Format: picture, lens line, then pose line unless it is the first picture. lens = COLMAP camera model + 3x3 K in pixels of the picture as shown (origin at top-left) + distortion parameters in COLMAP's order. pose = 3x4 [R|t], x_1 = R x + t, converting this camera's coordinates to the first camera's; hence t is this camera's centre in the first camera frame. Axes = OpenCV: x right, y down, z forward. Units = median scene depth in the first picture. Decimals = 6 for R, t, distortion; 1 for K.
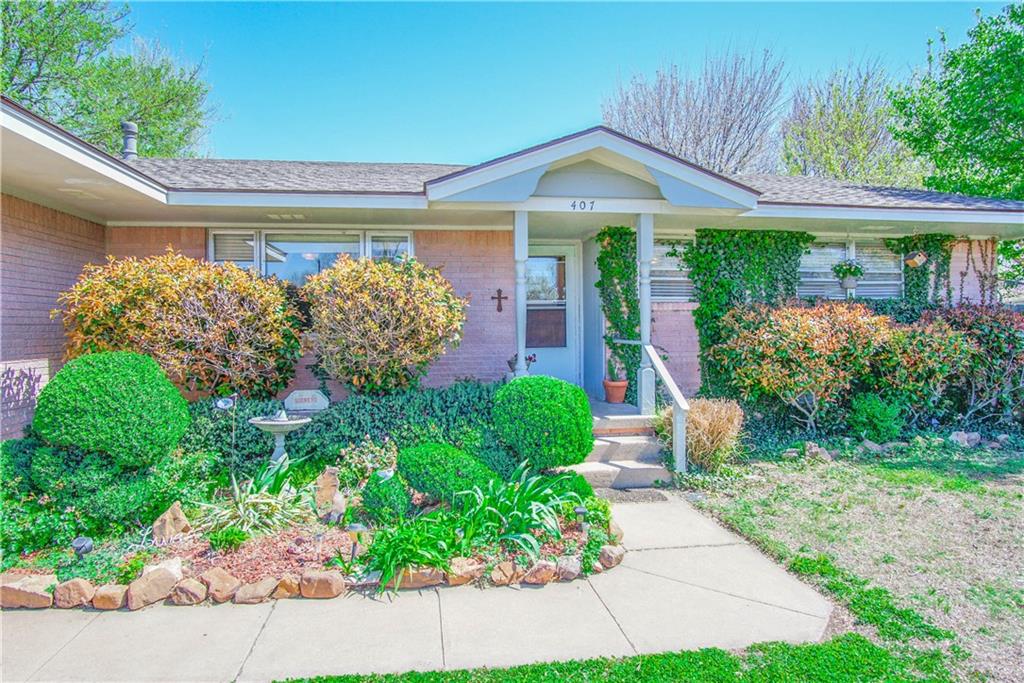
lens RADIAL K [[573.9, 0, 503.6], [0, 573.9, 335.8], [0, 0, 1]] dist [-0.027990, 0.004183]
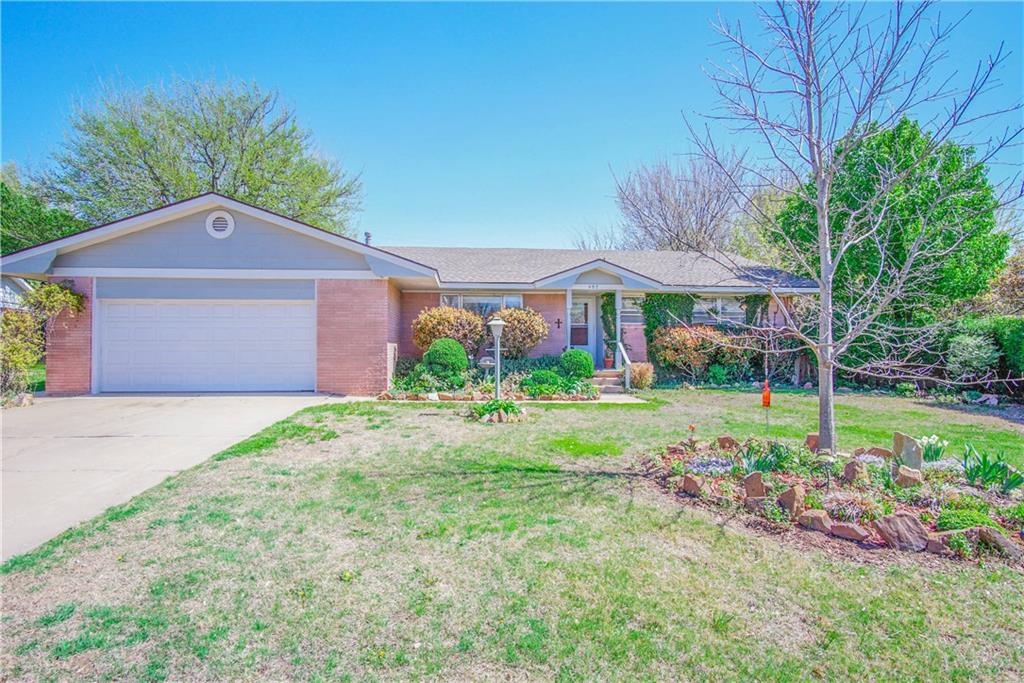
lens RADIAL K [[573.9, 0, 518.4], [0, 573.9, 341.1], [0, 0, 1]] dist [-0.027990, 0.004183]
pose [[0.999255, 0.010514, -0.037128, -0.085206], [-0.011519, 0.999570, -0.026976, 0.075179], [0.036828, 0.027383, 0.998946, -1.355502]]
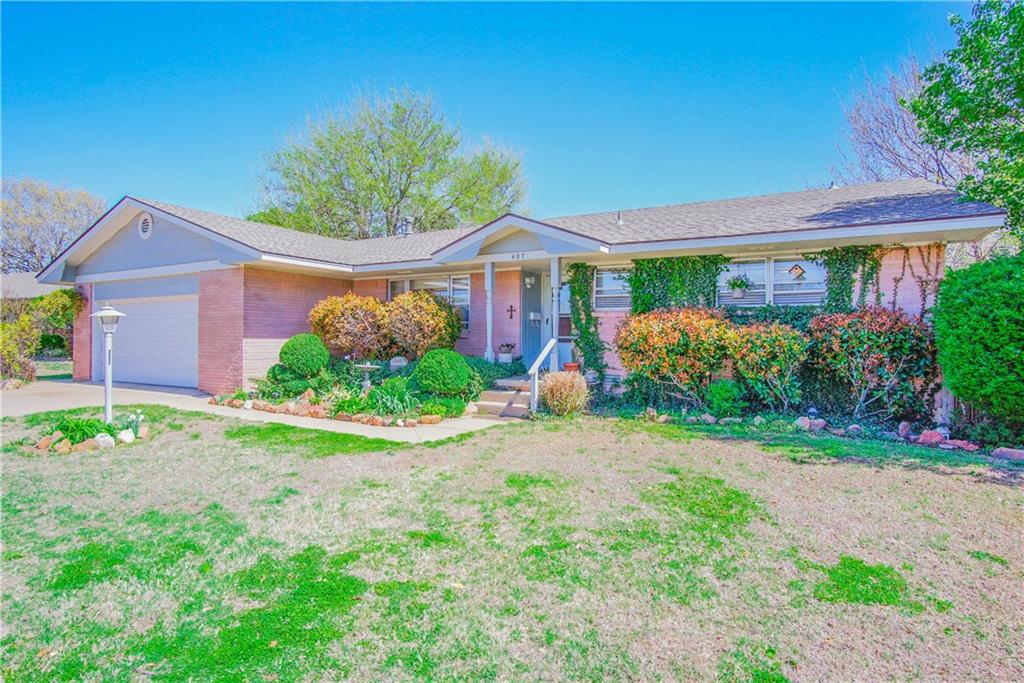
lens RADIAL K [[573.9, 0, 513.9], [0, 573.9, 338.5], [0, 0, 1]] dist [-0.027990, 0.004183]
pose [[0.785087, 0.013471, -0.619240, 1.036644], [-0.024527, 0.999655, -0.009350, 0.030706], [0.618900, 0.022529, 0.785146, -0.308847]]
